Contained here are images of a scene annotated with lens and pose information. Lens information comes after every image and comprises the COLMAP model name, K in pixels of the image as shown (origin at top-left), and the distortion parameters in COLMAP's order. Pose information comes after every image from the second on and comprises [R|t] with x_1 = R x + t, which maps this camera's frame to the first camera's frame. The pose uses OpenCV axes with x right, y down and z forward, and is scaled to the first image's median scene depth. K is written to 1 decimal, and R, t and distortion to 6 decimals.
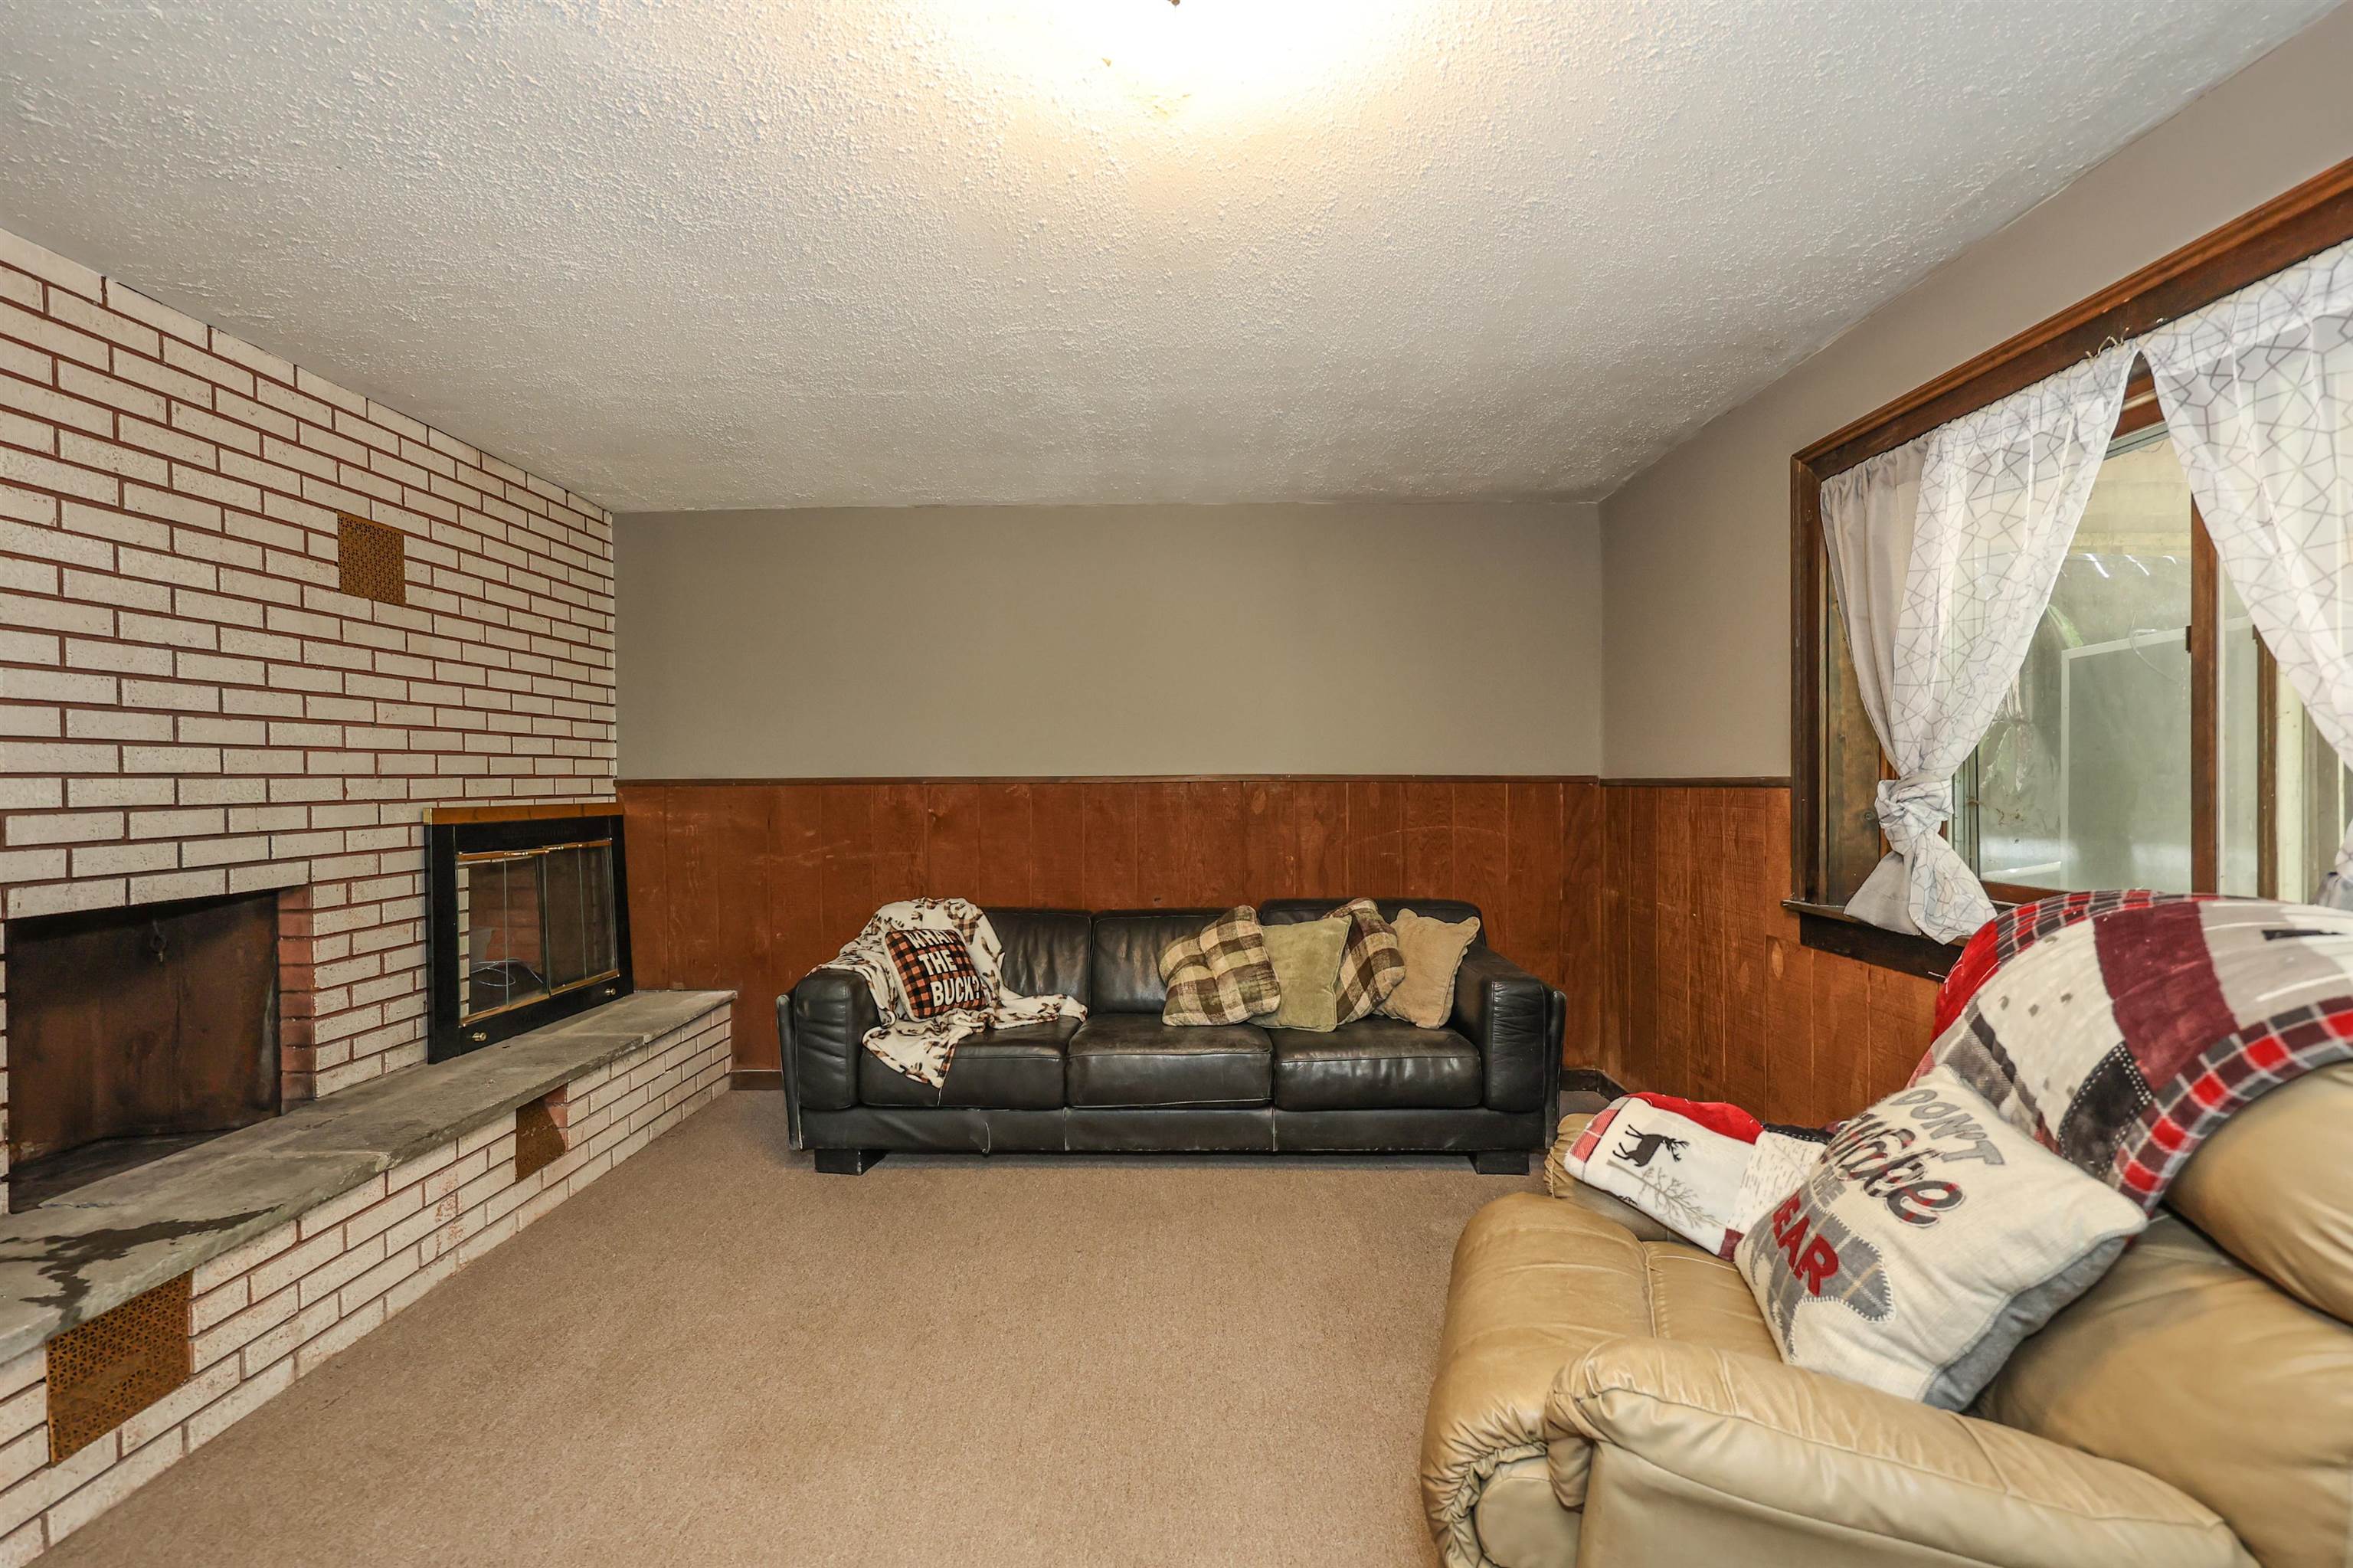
lens RADIAL K [[1006.8, 0, 1176.5], [0, 1006.8, 784.0], [0, 0, 1]] dist [-0.000076, -0.000206]
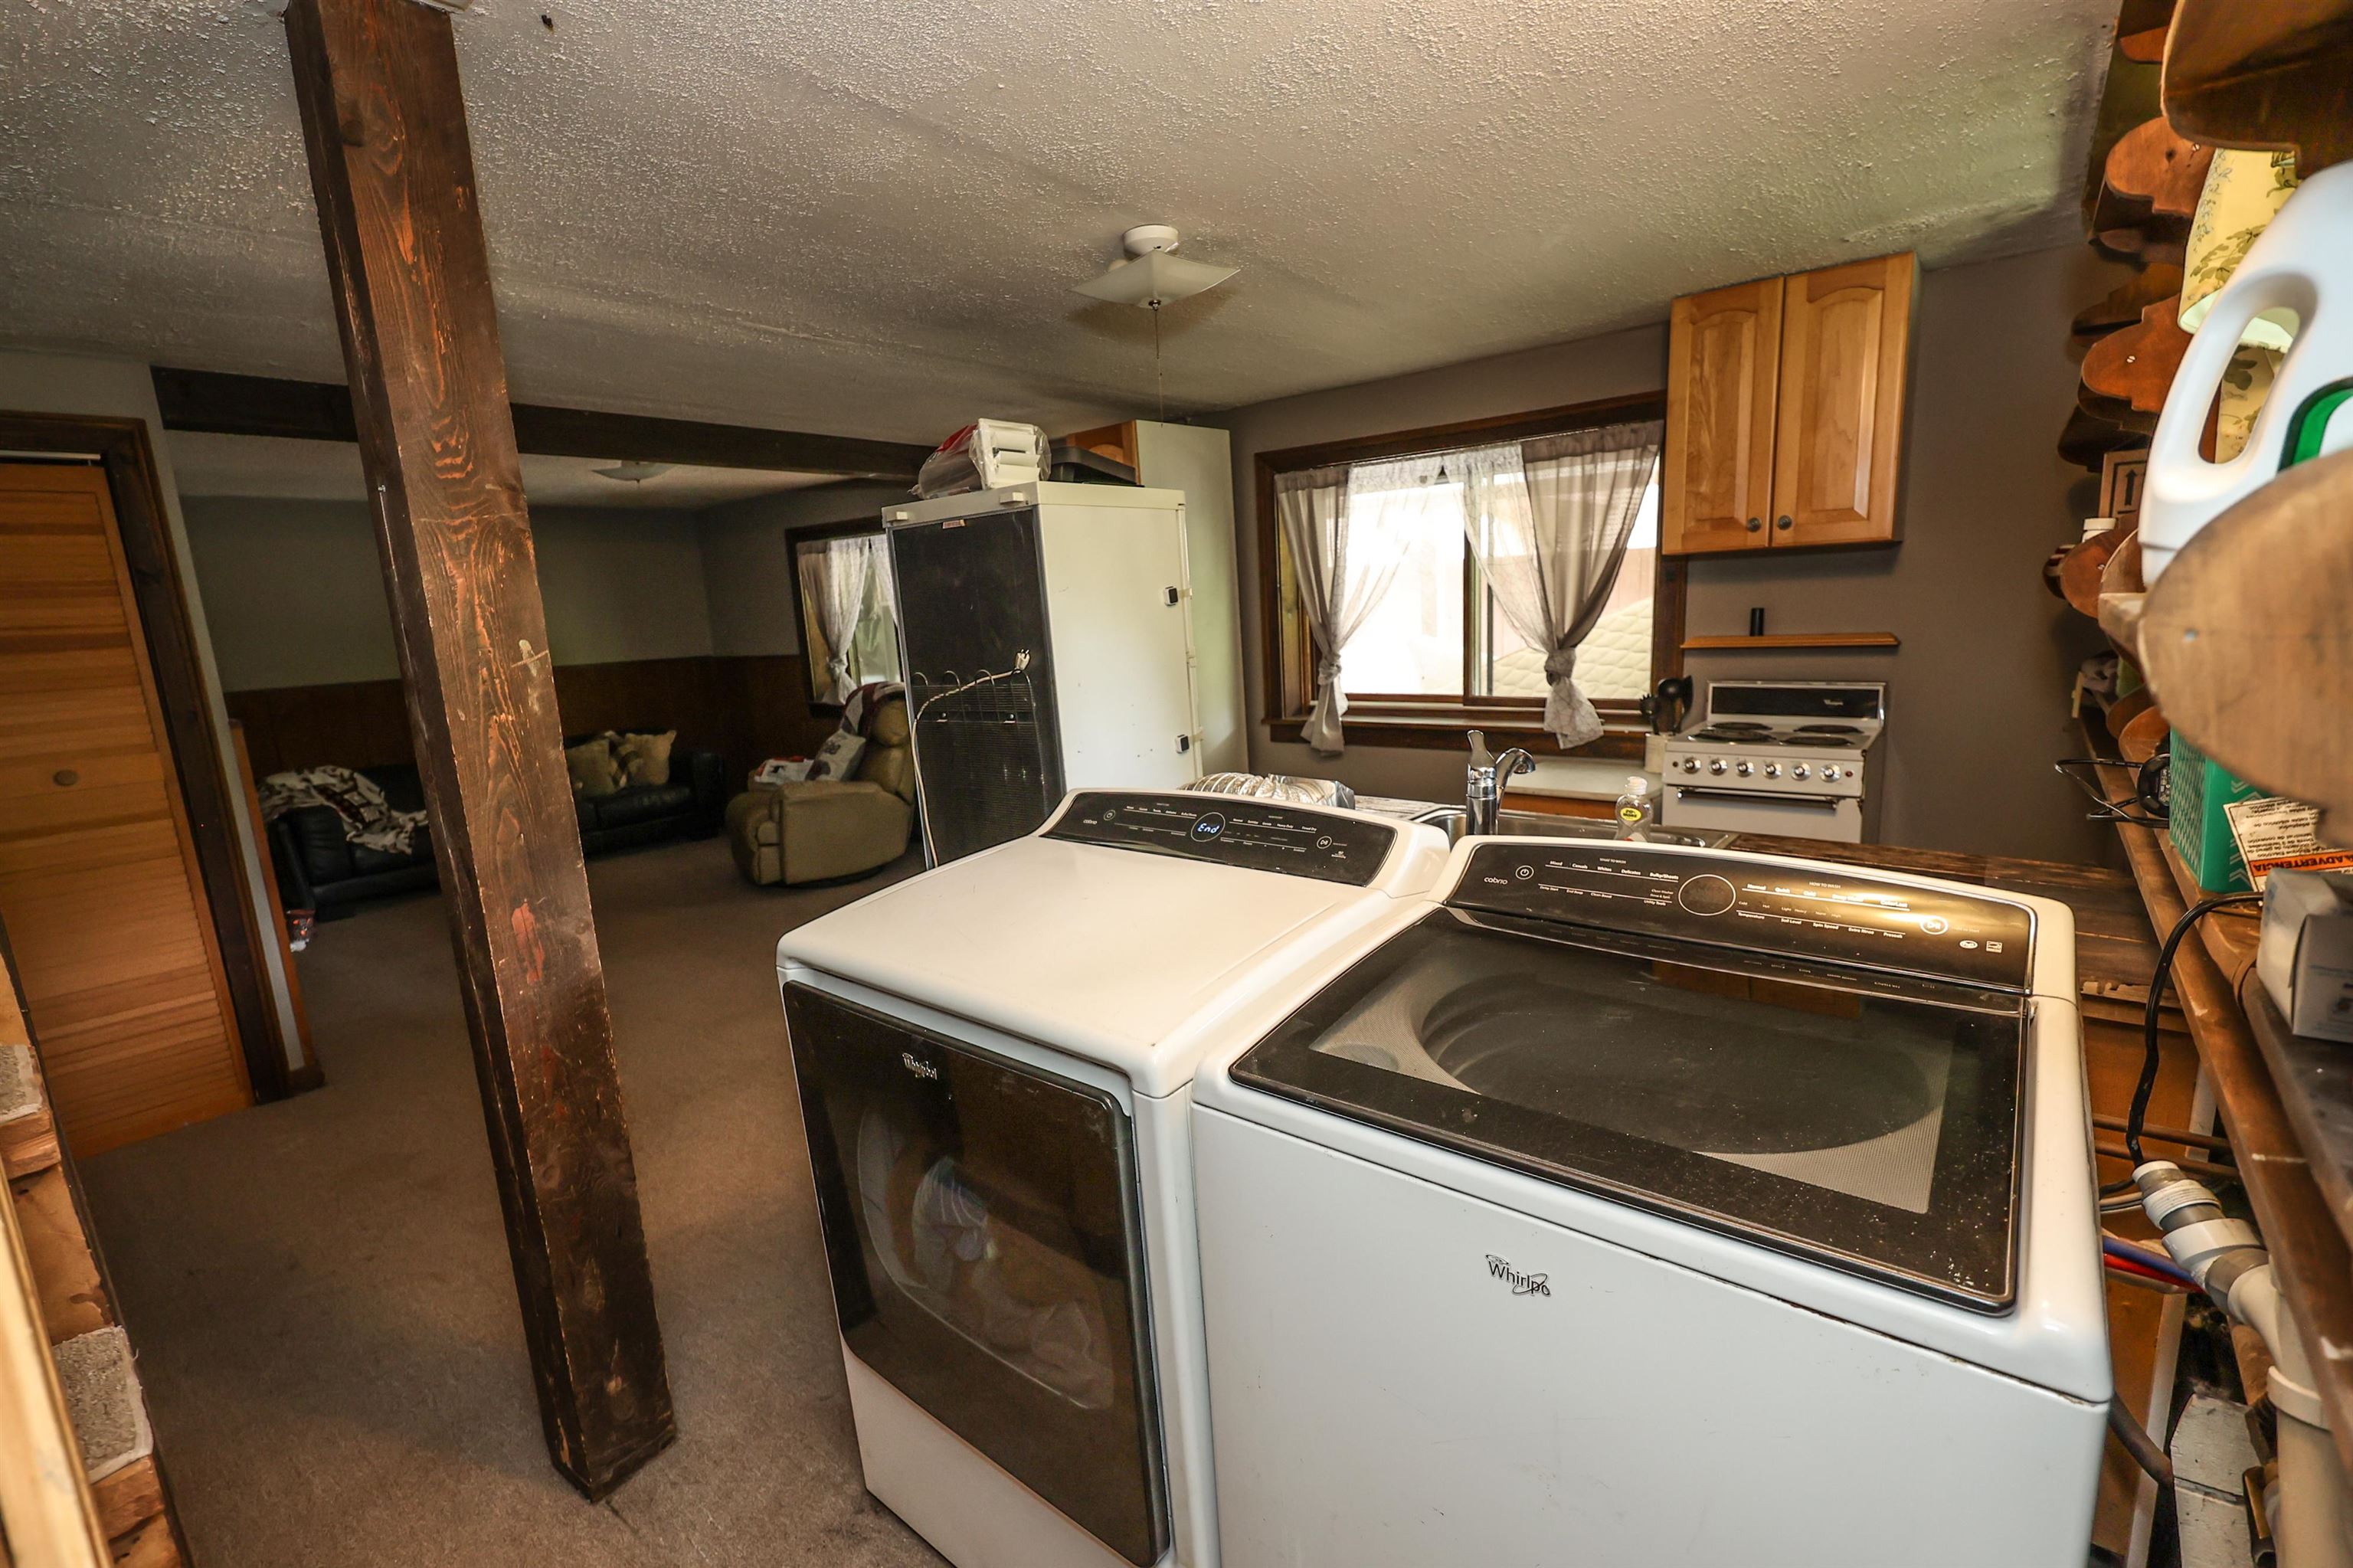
lens RADIAL K [[1006.8, 0, 1176.5], [0, 1006.8, 784.0], [0, 0, 1]] dist [-0.000076, -0.000206]
pose [[0.616142, -0.169571, 0.769165, -1.330685], [0.058911, 0.983736, 0.169685, -0.103501], [-0.785429, -0.059237, 0.616111, -2.183023]]
